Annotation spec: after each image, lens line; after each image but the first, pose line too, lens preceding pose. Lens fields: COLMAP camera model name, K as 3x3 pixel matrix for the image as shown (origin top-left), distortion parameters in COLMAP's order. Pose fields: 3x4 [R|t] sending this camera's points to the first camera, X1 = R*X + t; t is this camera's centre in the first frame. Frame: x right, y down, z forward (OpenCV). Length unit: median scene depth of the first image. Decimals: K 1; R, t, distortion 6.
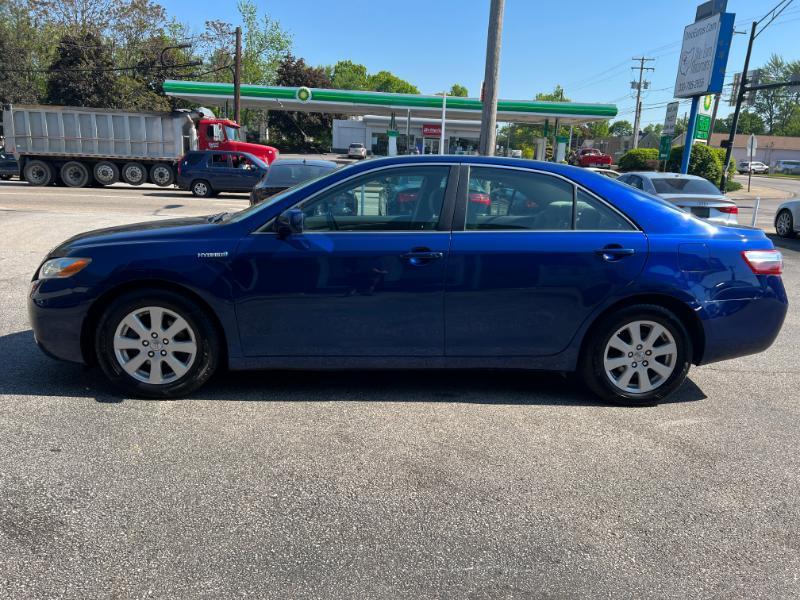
lens RADIAL K [[602.0, 0, 405.1], [0, 602.0, 301.0], [0, 0, 1]] dist [0.049374, -0.059752]
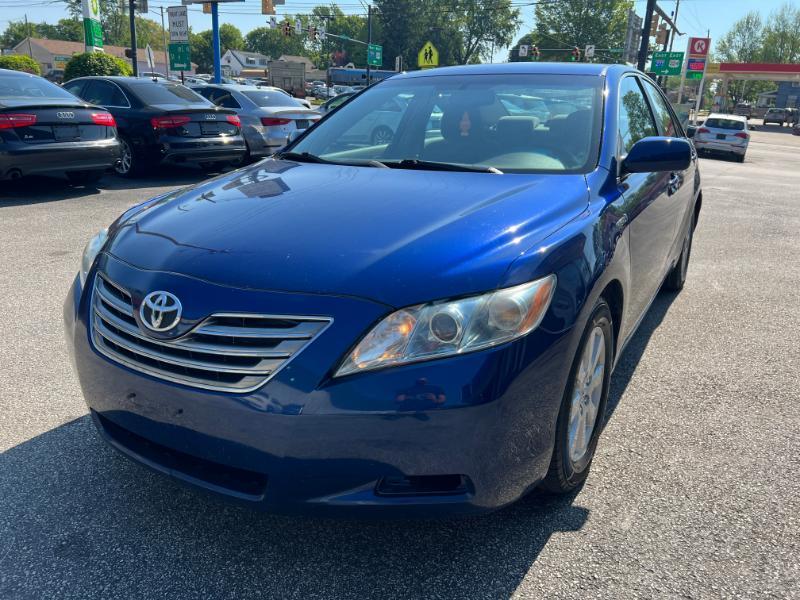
lens RADIAL K [[605.8, 0, 403.6], [0, 605.8, 298.7], [0, 0, 1]] dist [0.009151, -0.006801]
pose [[0.567788, -0.276620, 0.775305, -0.084805], [0.172414, 0.960920, 0.216579, -0.015512], [-0.804916, 0.010703, 0.593292, 0.071215]]
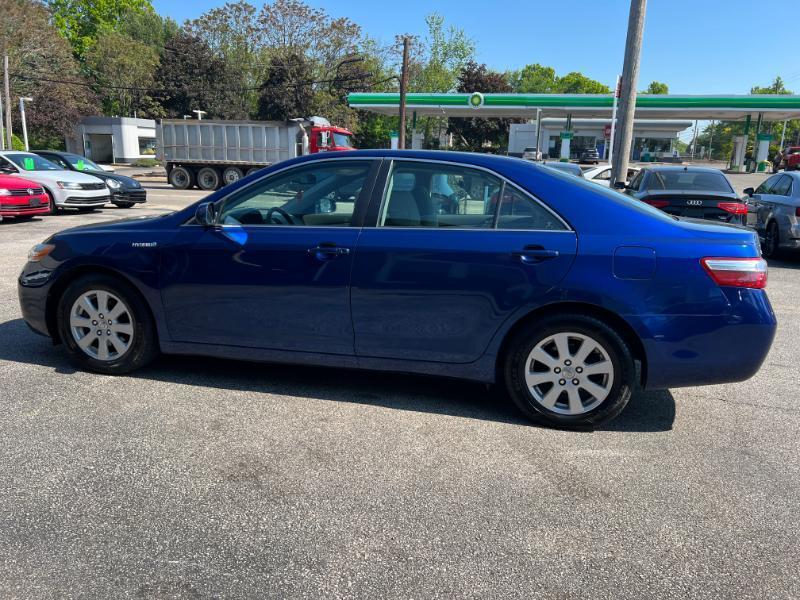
lens RADIAL K [[602.0, 0, 405.1], [0, 602.0, 301.0], [0, 0, 1]] dist [0.049374, -0.059752]
pose [[0.955887, 0.051289, -0.289223, 0.039473], [-0.053699, 0.998557, -0.000399, -0.000037], [0.288786, 0.015913, 0.957262, 0.008505]]
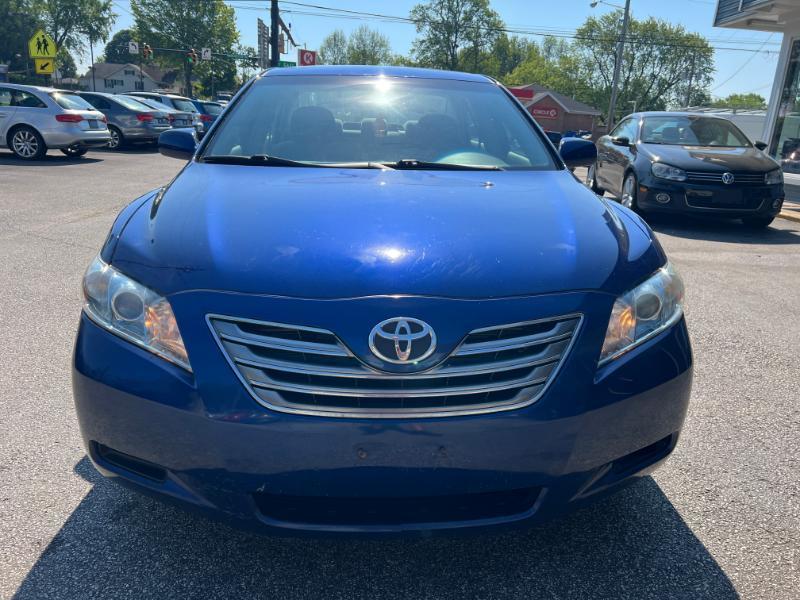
lens RADIAL K [[602.0, 0, 405.1], [0, 602.0, 301.0], [0, 0, 1]] dist [0.049374, -0.059752]
pose [[0.007121, -0.321185, 0.946990, -0.094750], [0.166120, 0.934235, 0.315610, -0.021735], [-0.986080, 0.155066, 0.060008, 0.106291]]
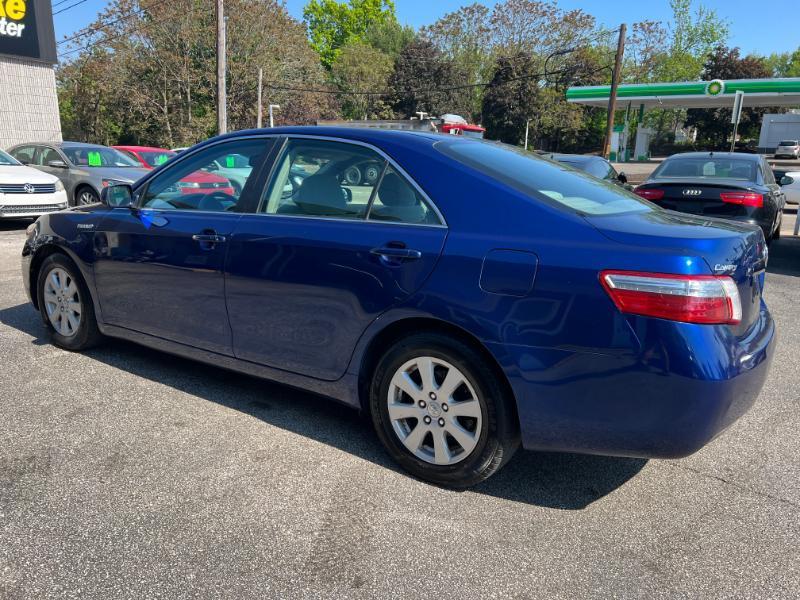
lens RADIAL K [[599.3, 0, 405.9], [0, 599.3, 301.8], [0, 0, 1]] dist [0.051684, -0.056448]
pose [[0.787644, 0.122948, -0.603739, 0.072833], [-0.127099, 0.991235, 0.036045, -0.004746], [0.602879, 0.048344, 0.796367, 0.042347]]
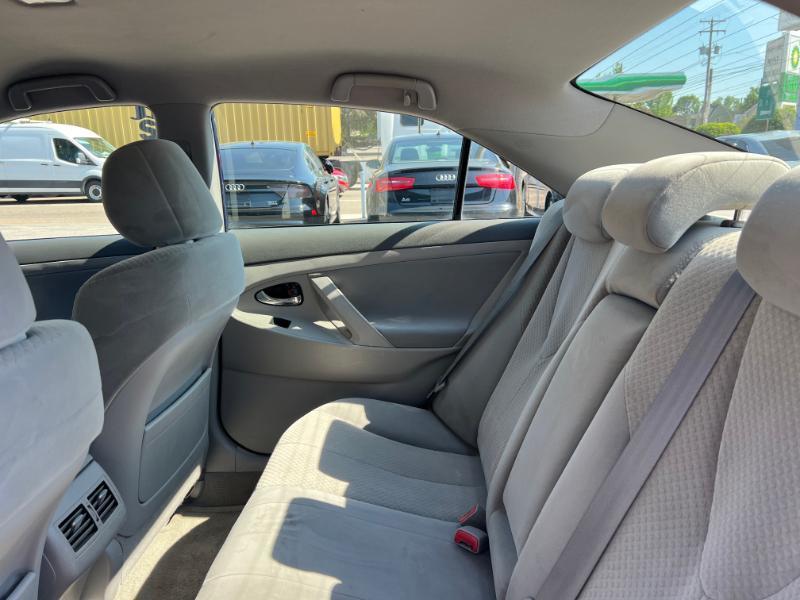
lens RADIAL K [[605.8, 0, 403.6], [0, 605.8, 298.7], [0, 0, 1]] dist [0.009151, -0.006801]
pose [[0.994234, -0.033196, -0.101967, 0.023831], [0.034120, 0.999391, 0.007329, -0.014269], [0.101662, -0.010766, 0.994761, 0.091764]]
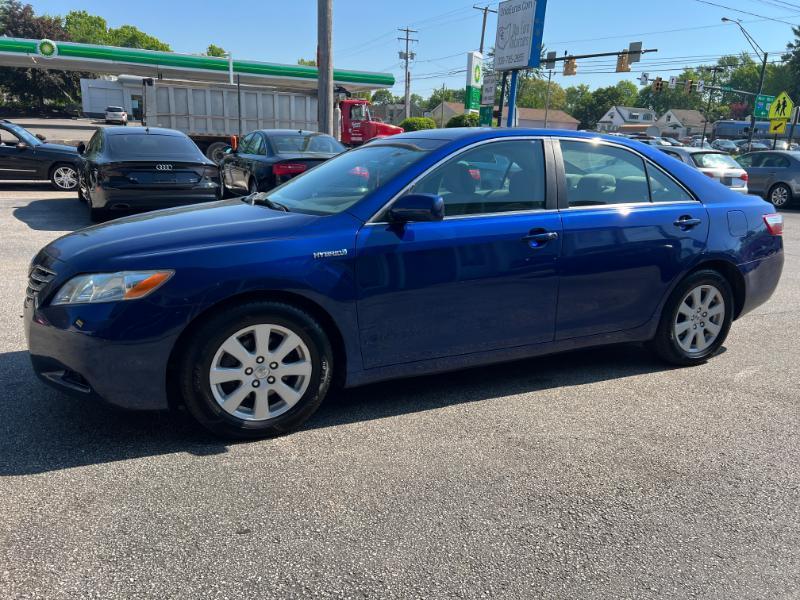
lens RADIAL K [[599.3, 0, 405.9], [0, 599.3, 301.8], [0, 0, 1]] dist [0.051684, -0.056448]
pose [[0.931223, -0.099787, 0.350523, -0.045289], [0.081017, 0.994401, 0.067849, -0.005127], [-0.355331, -0.034784, 0.934093, 0.017799]]
